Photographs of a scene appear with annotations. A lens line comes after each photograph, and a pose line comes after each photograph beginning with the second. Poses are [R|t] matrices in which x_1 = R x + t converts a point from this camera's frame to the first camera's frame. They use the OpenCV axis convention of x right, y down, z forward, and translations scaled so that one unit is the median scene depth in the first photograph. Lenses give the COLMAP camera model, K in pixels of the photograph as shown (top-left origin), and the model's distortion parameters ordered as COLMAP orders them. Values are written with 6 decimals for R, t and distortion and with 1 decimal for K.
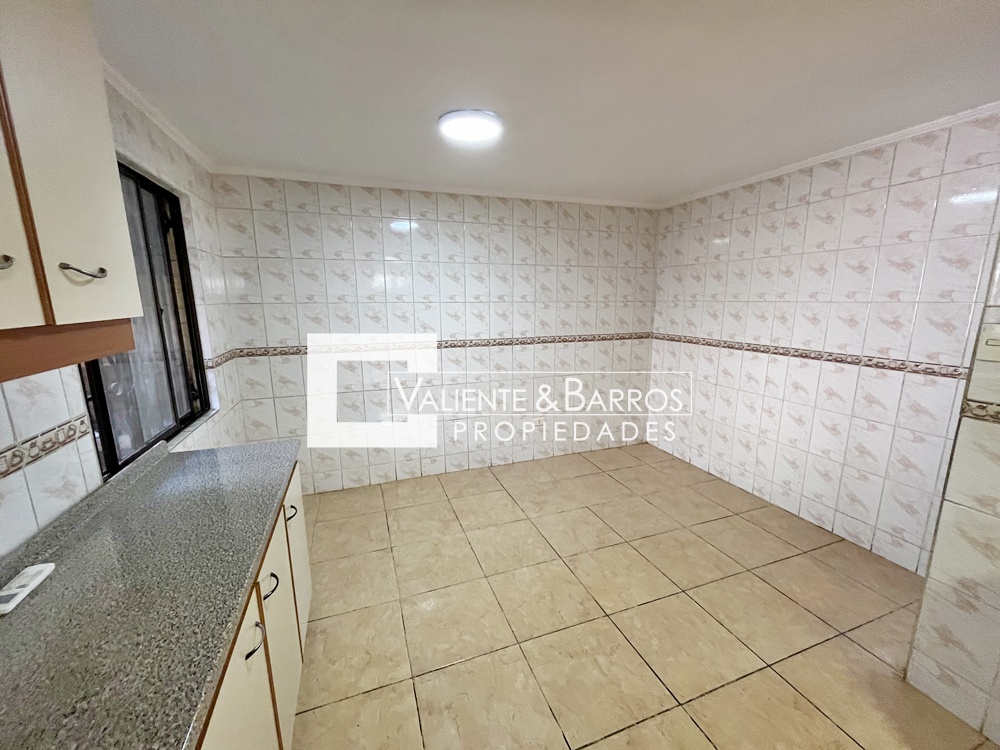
lens RADIAL K [[402.1, 0, 498.9], [0, 402.1, 375.6], [0, 0, 1]] dist [-0.003242, -0.000343]
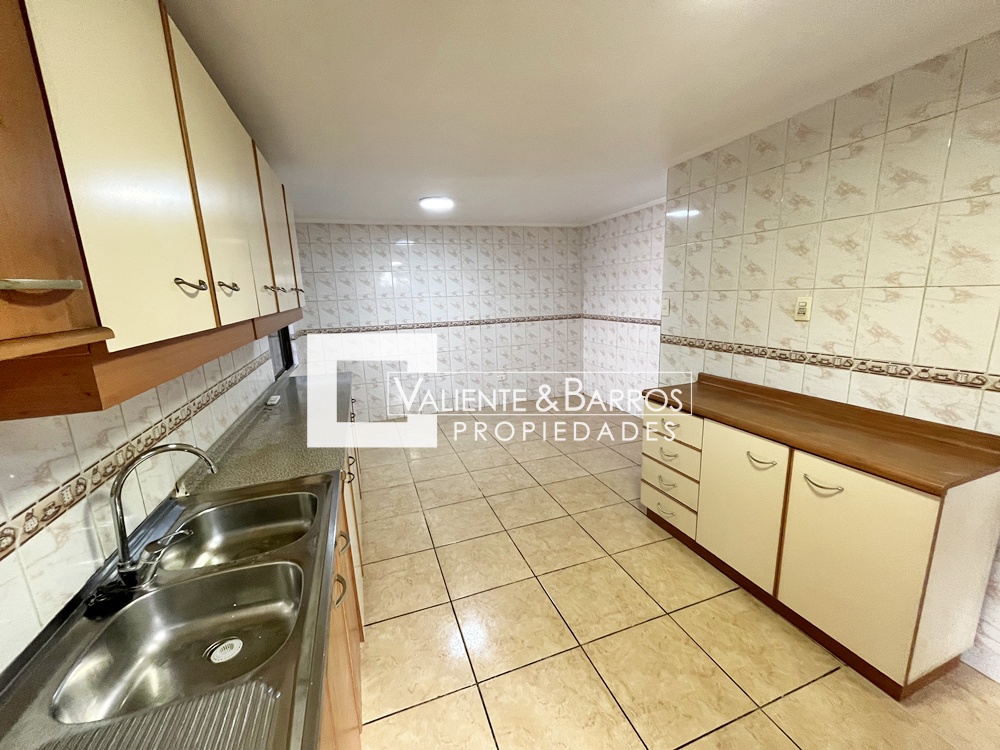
lens RADIAL K [[402.1, 0, 498.9], [0, 402.1, 375.6], [0, 0, 1]] dist [-0.003242, -0.000343]
pose [[0.999474, -0.026557, -0.018623, 0.126257], [0.026878, 0.999491, 0.017186, 0.088004], [0.018157, -0.017678, 0.999679, -0.479226]]
